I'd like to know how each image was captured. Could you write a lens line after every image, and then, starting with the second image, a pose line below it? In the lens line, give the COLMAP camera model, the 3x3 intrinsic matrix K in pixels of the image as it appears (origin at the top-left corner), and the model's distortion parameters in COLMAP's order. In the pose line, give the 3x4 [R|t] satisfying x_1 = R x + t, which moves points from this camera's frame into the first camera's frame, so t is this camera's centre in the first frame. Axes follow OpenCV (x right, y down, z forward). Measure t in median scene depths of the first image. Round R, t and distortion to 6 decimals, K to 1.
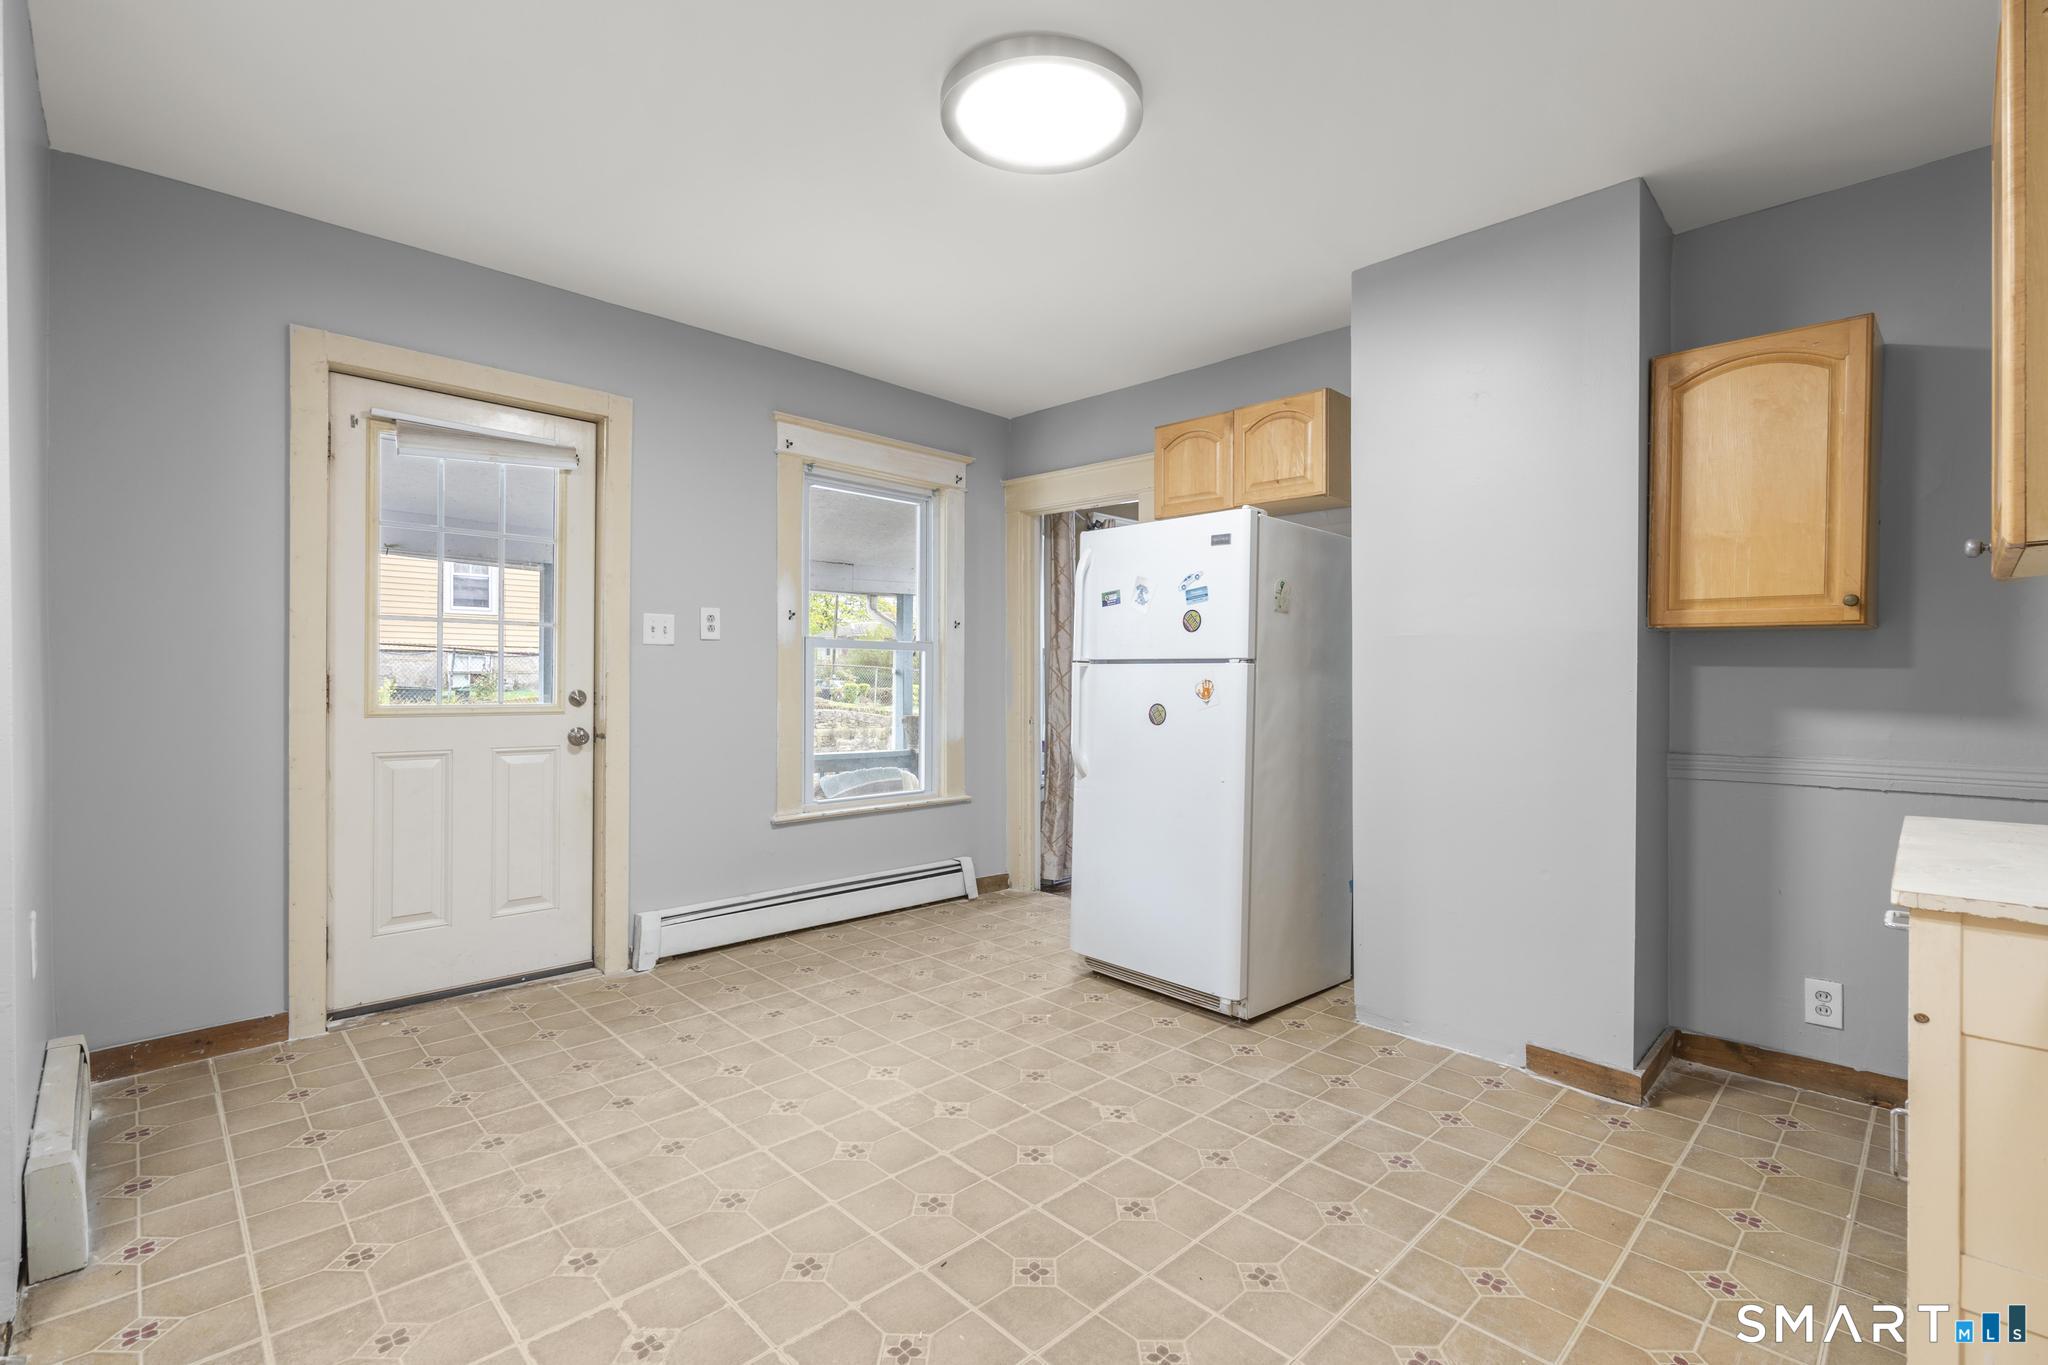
lens RADIAL K [[915.5, 0, 1023.5], [0, 915.5, 683.8], [0, 0, 1]] dist [-0.009241, 0.004091]
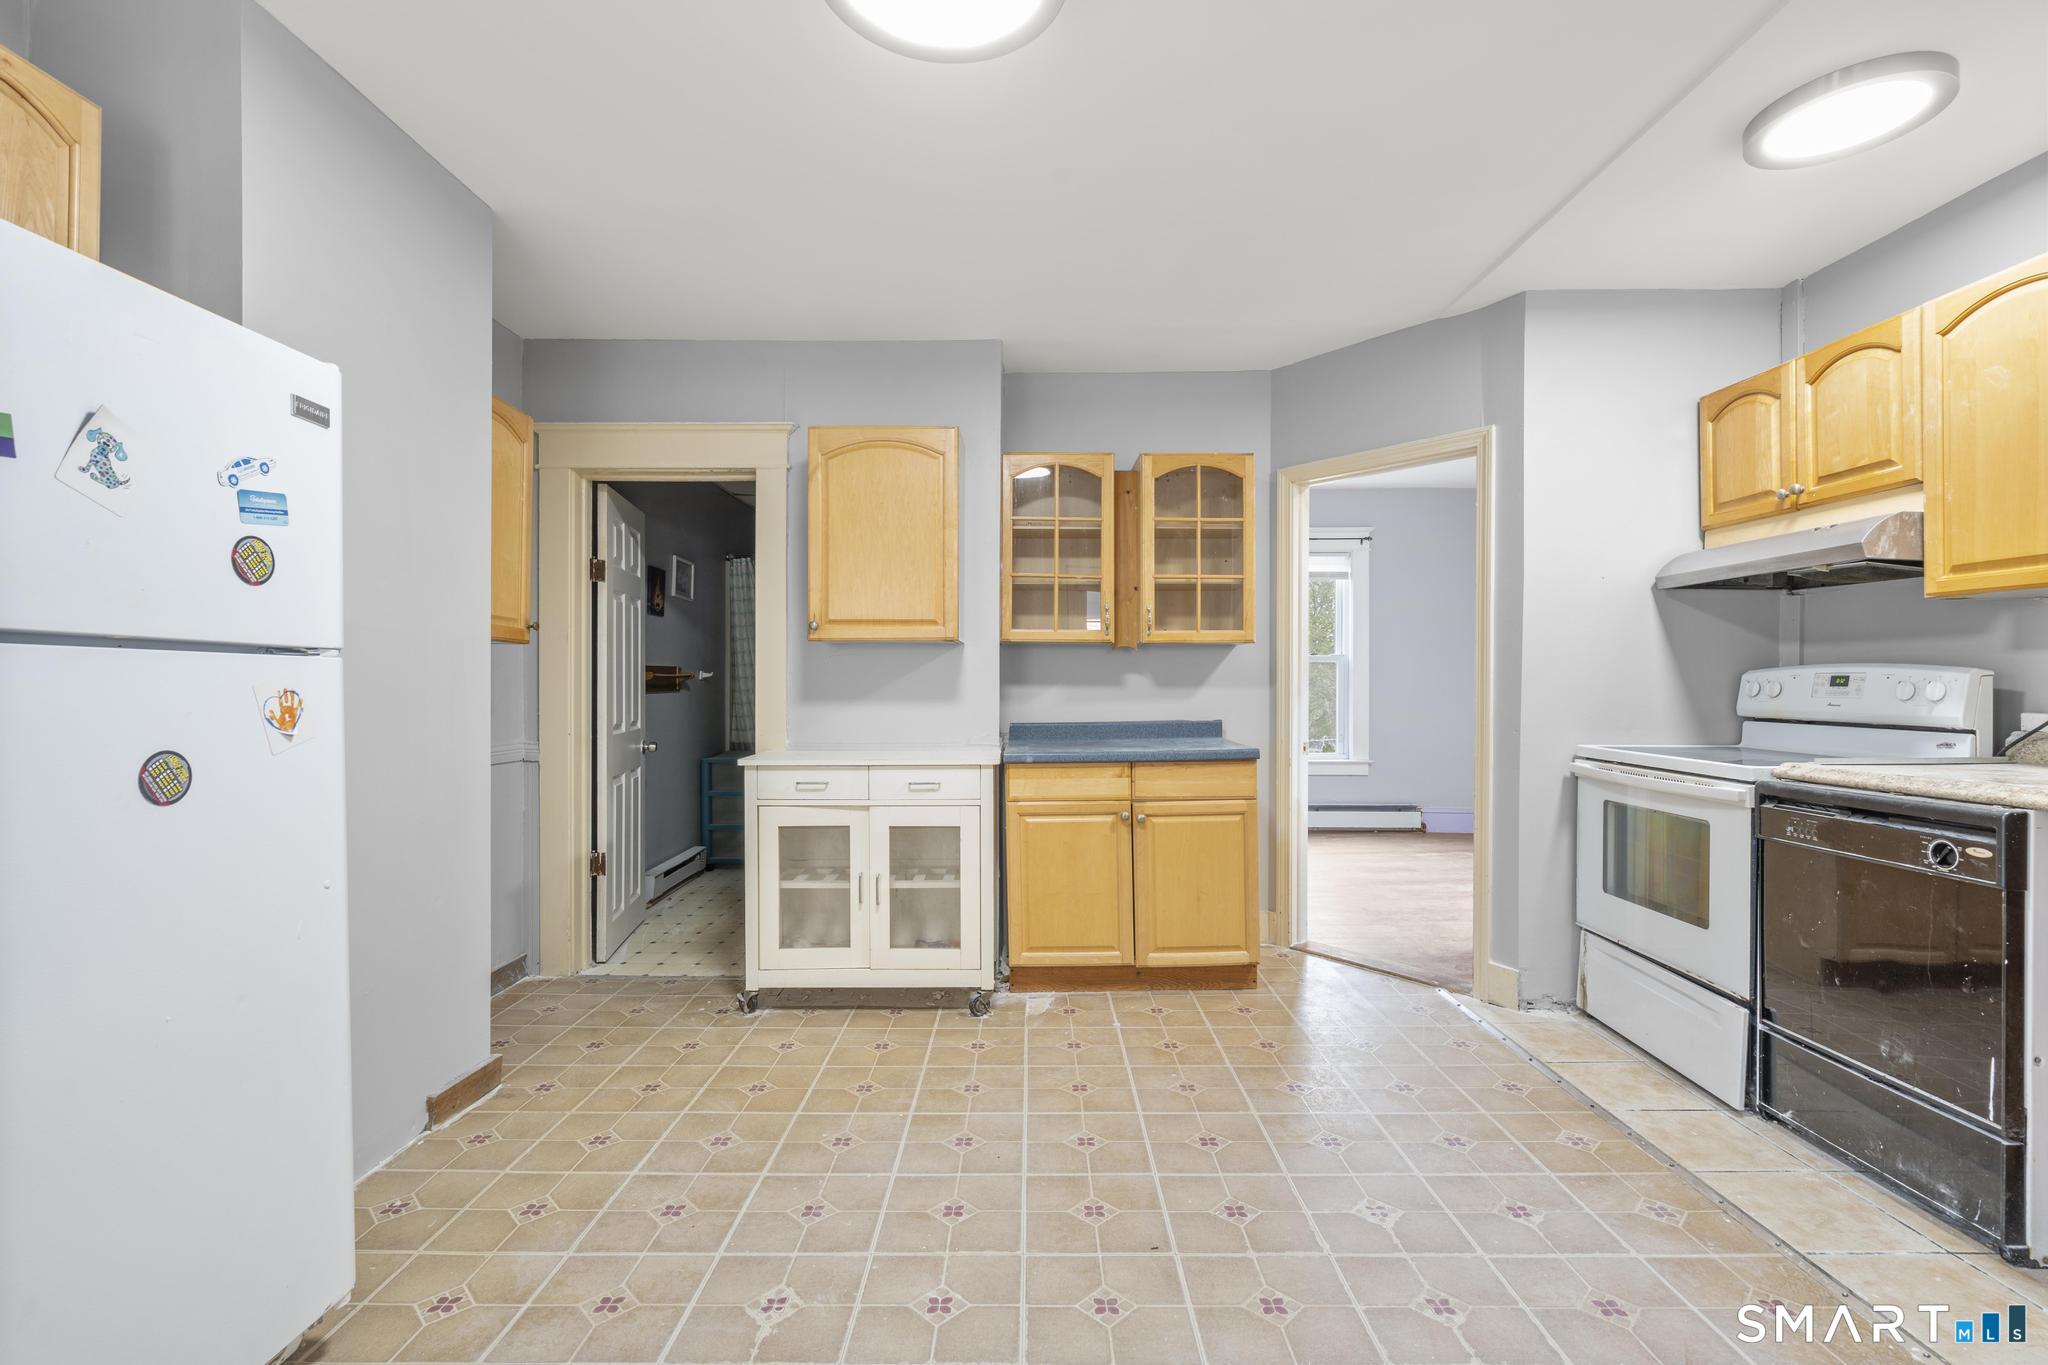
lens RADIAL K [[915.5, 0, 1023.2], [0, 915.5, 685.4], [0, 0, 1]] dist [-0.009241, 0.004091]
pose [[-0.710094, -0.006403, 0.704078, -0.402673], [-0.002833, 0.999977, 0.006237, -0.010417], [-0.704101, 0.002434, -0.710096, 1.041833]]
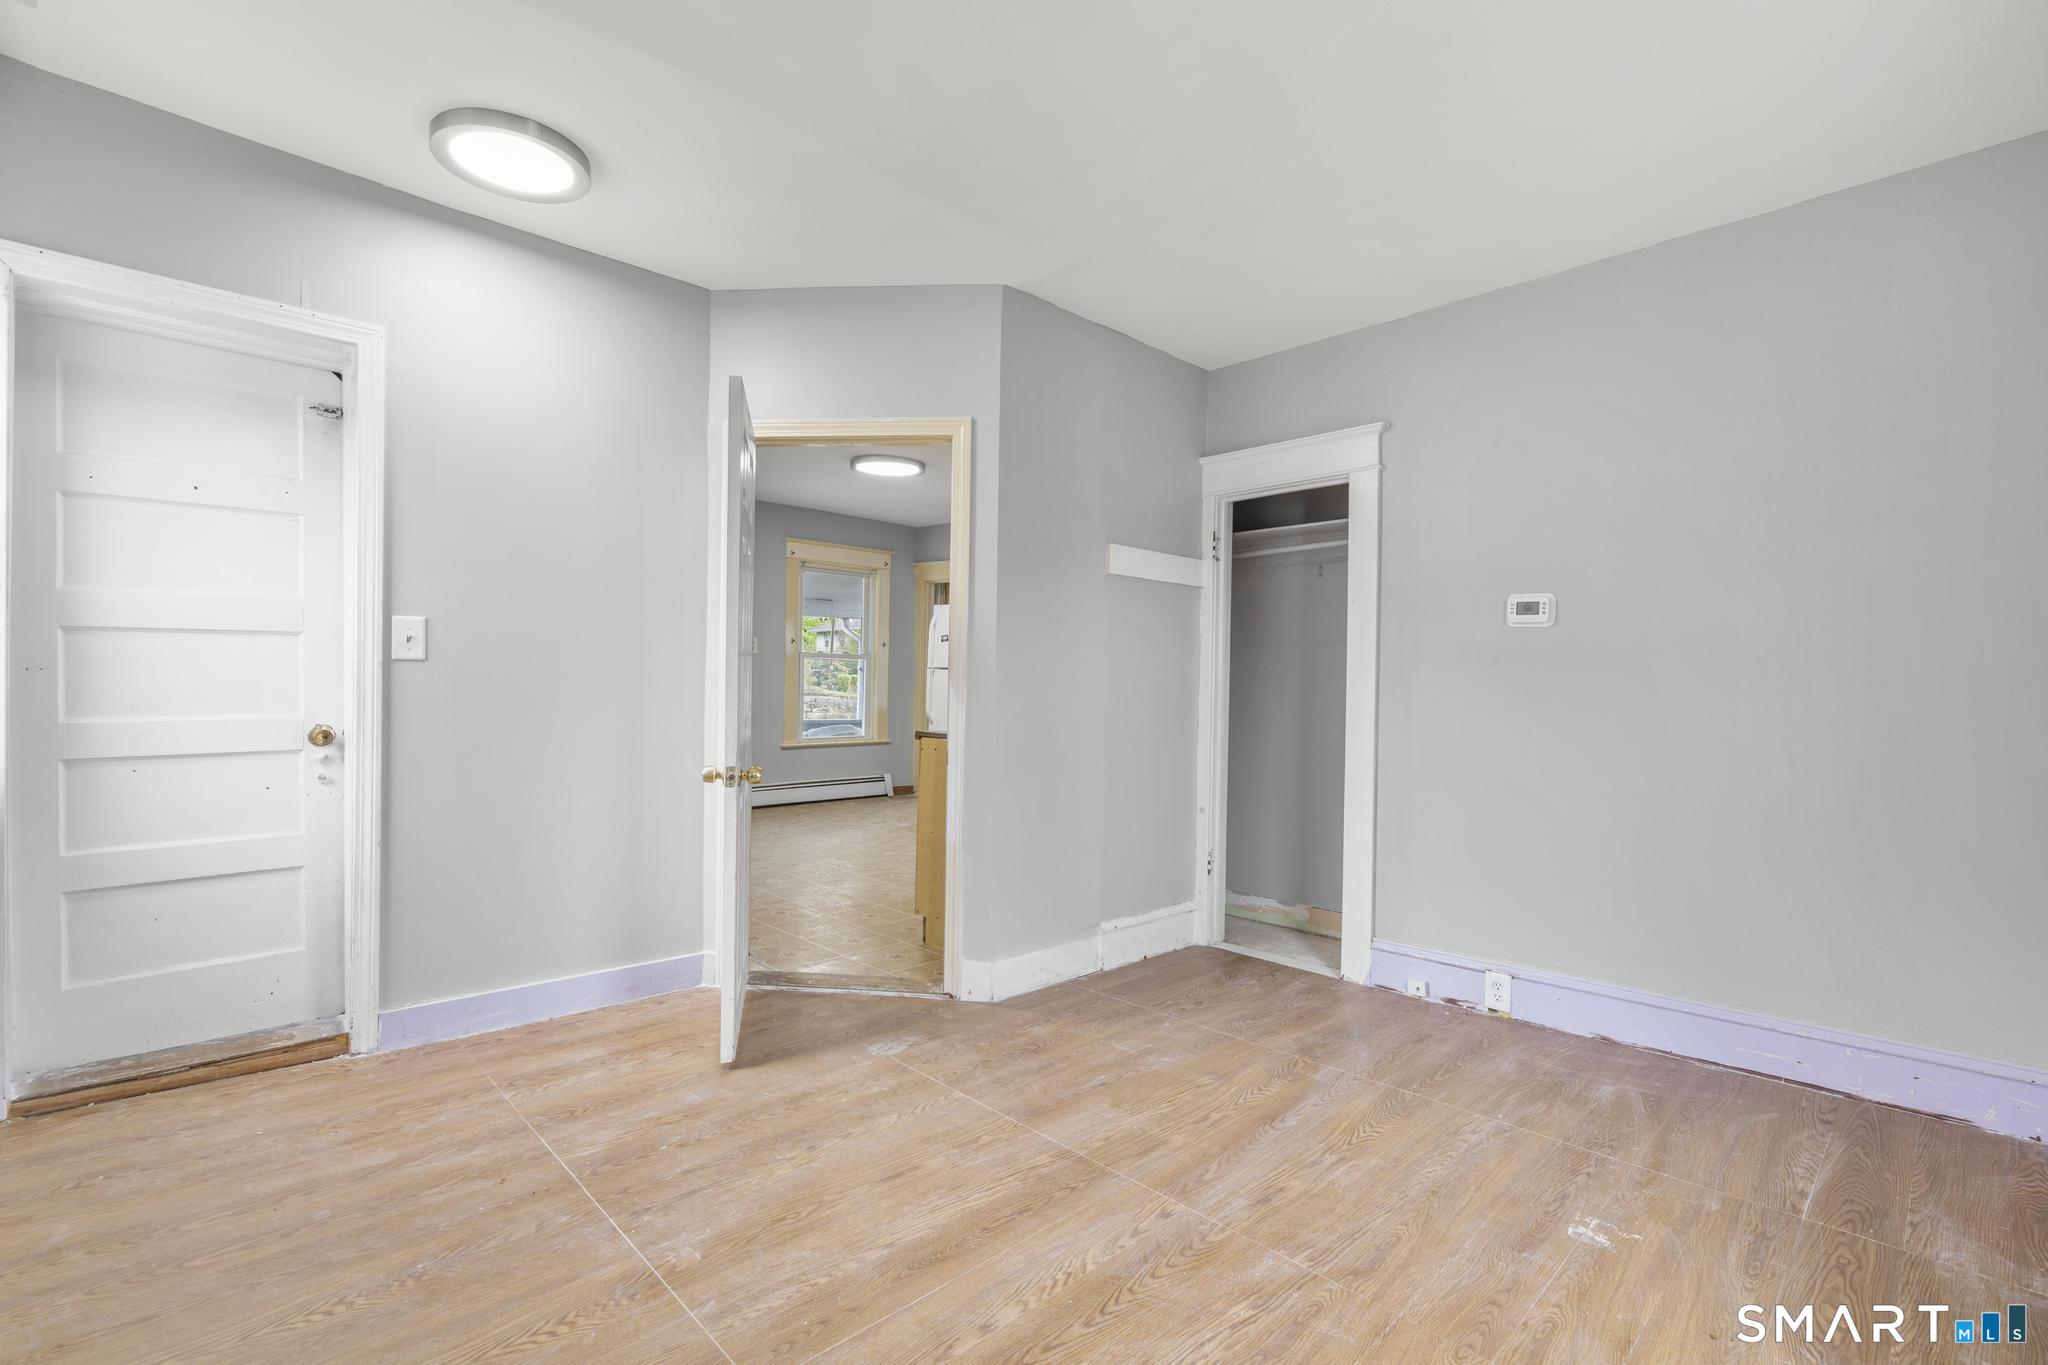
lens RADIAL K [[915.5, 0, 1024.4], [0, 915.5, 687.9], [0, 0, 1]] dist [-0.009241, 0.004091]
pose [[0.999848, 0.017303, 0.002174, 0.297040], [-0.017328, 0.999775, 0.012247, -0.009900], [-0.001962, -0.012282, 0.999923, -1.190732]]
